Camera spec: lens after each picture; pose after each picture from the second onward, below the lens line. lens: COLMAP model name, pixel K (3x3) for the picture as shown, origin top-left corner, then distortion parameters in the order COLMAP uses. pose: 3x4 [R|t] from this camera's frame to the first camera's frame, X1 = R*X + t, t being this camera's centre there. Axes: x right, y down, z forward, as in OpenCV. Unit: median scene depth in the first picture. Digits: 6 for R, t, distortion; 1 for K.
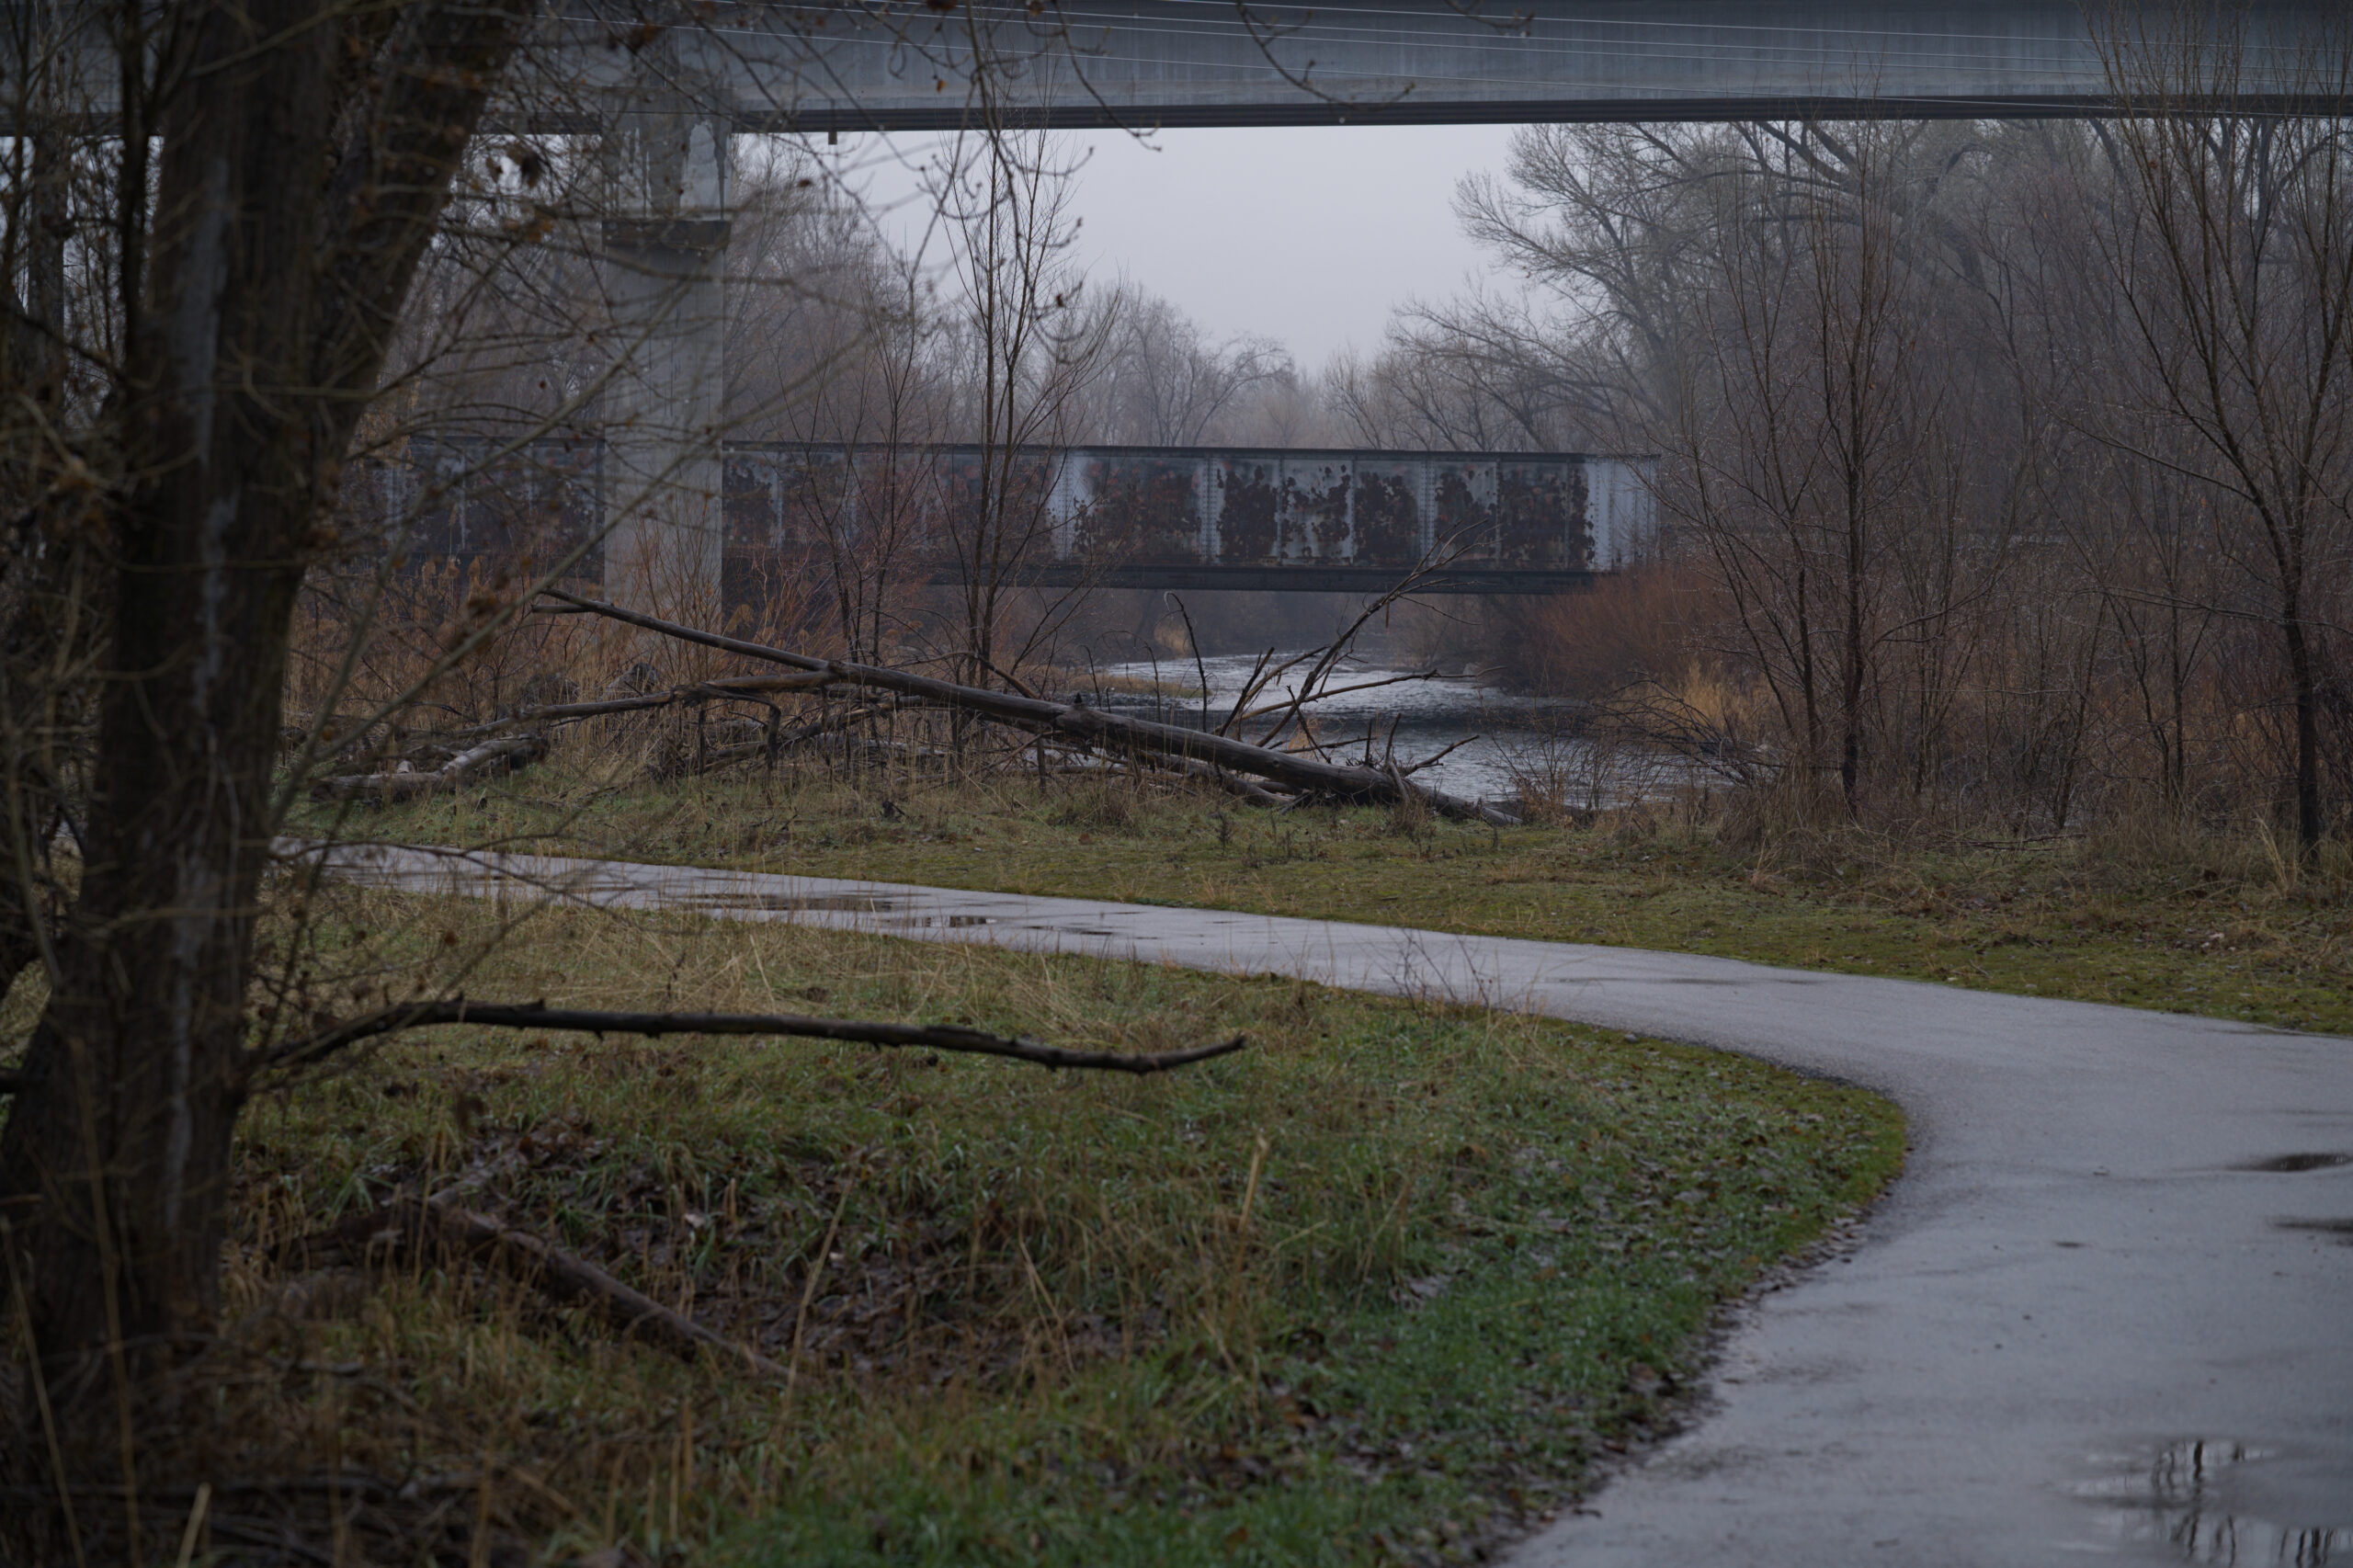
lens RADIAL K [[5868.3, 0, 1175.0], [0, 5868.3, 779.8], [0, 0, 1]] dist [0.057898, 0.000000]
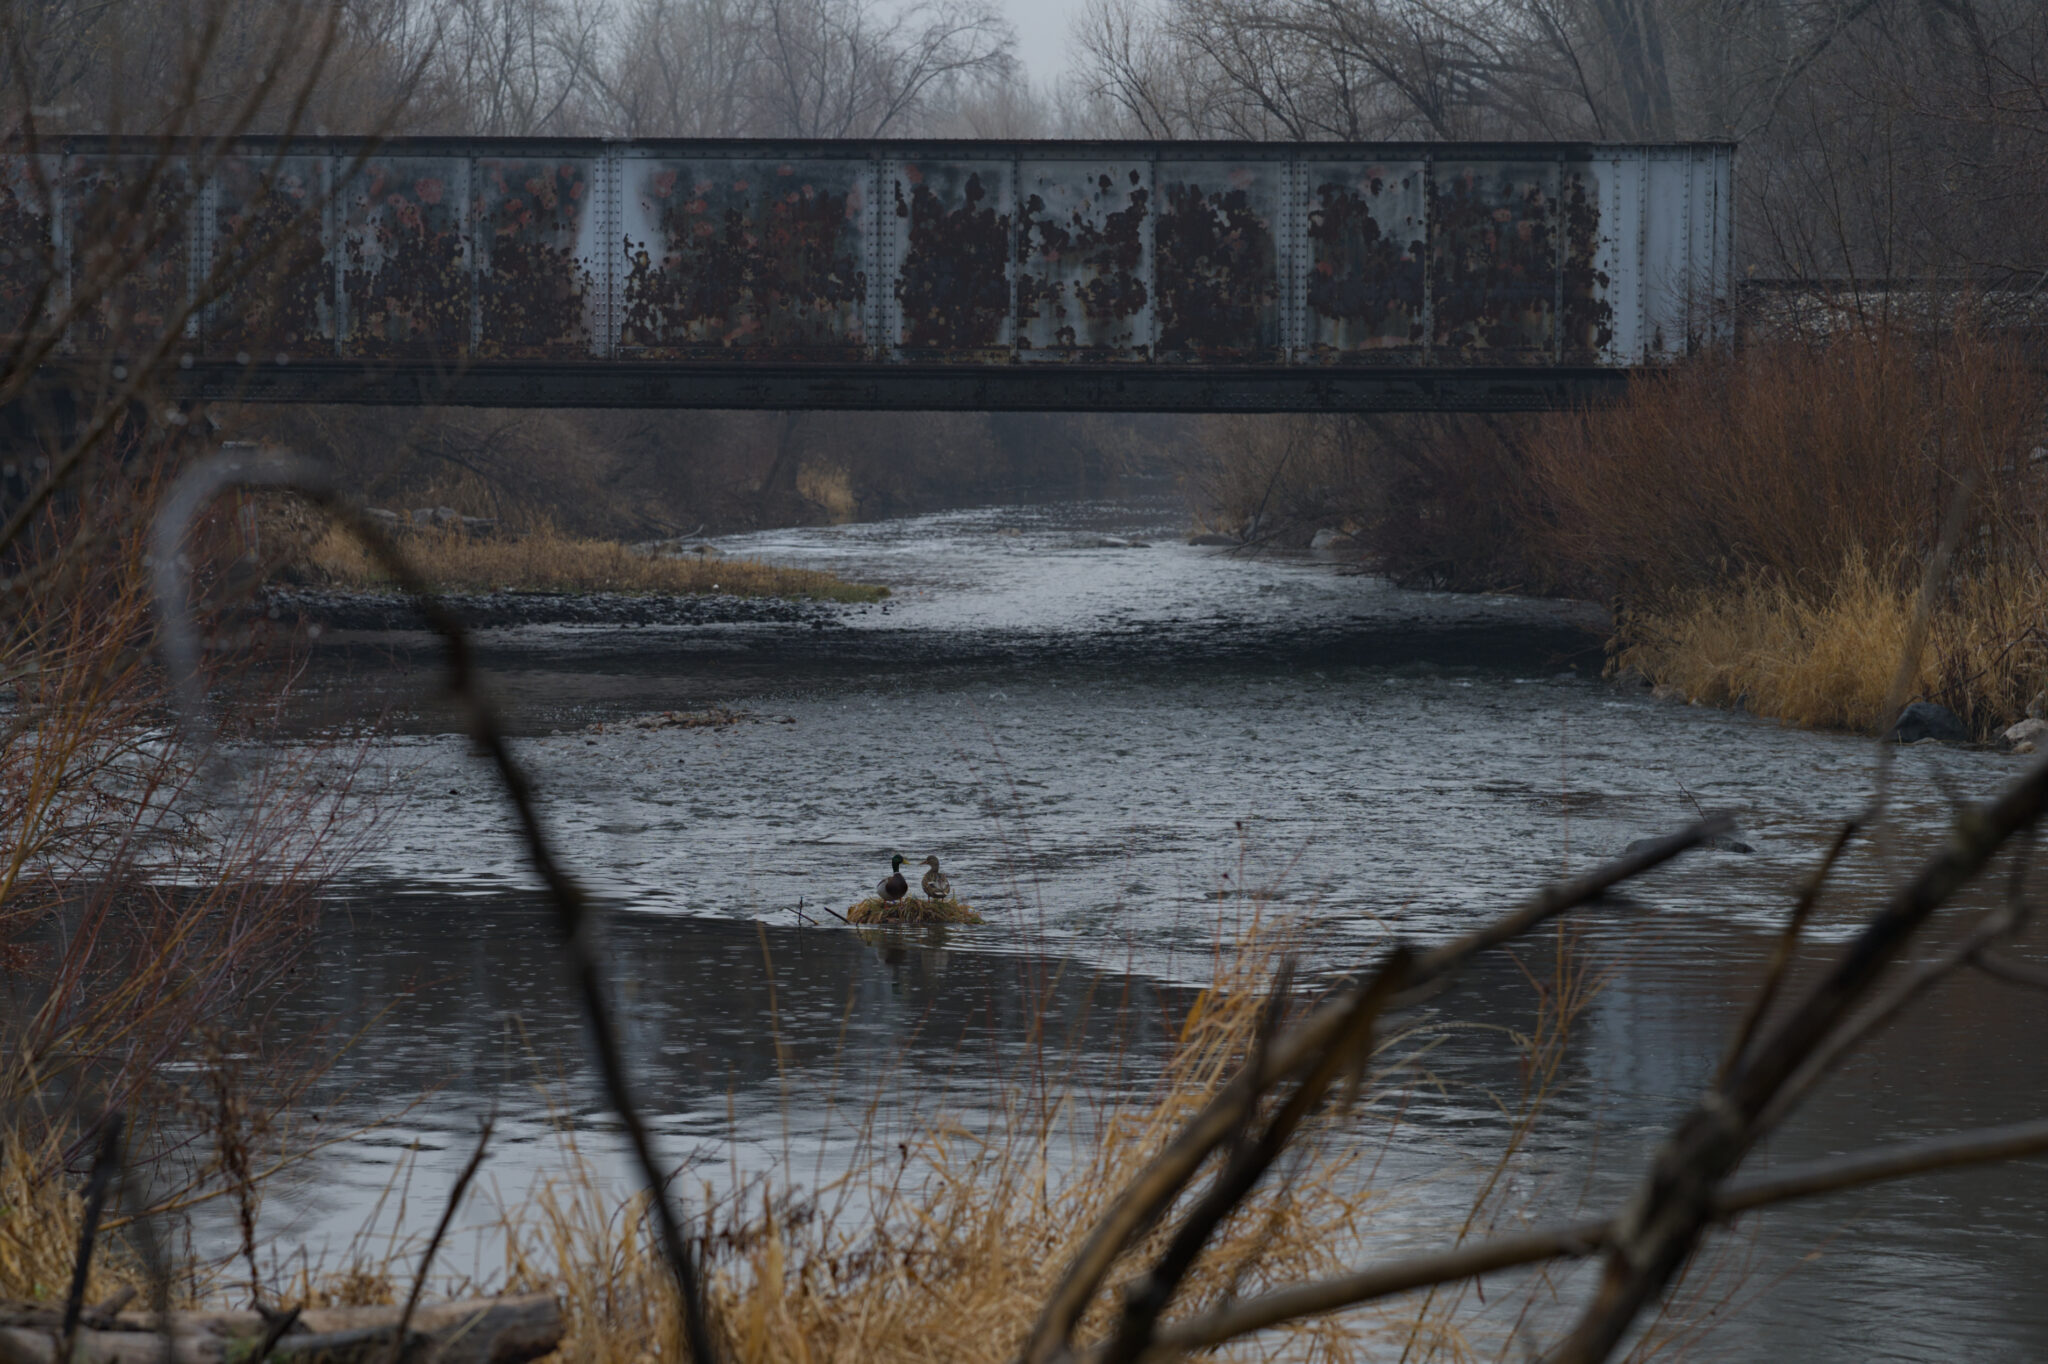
lens RADIAL K [[5107.8, 0, 1022.4], [0, 5107.8, 687.1], [0, 0, 1]] dist [0.057898, 0.000000]
pose [[0.999467, -0.011468, 0.030550, 0.004091], [0.010805, 0.999704, 0.021784, -0.017321], [-0.030790, -0.021442, 0.999296, 0.539774]]
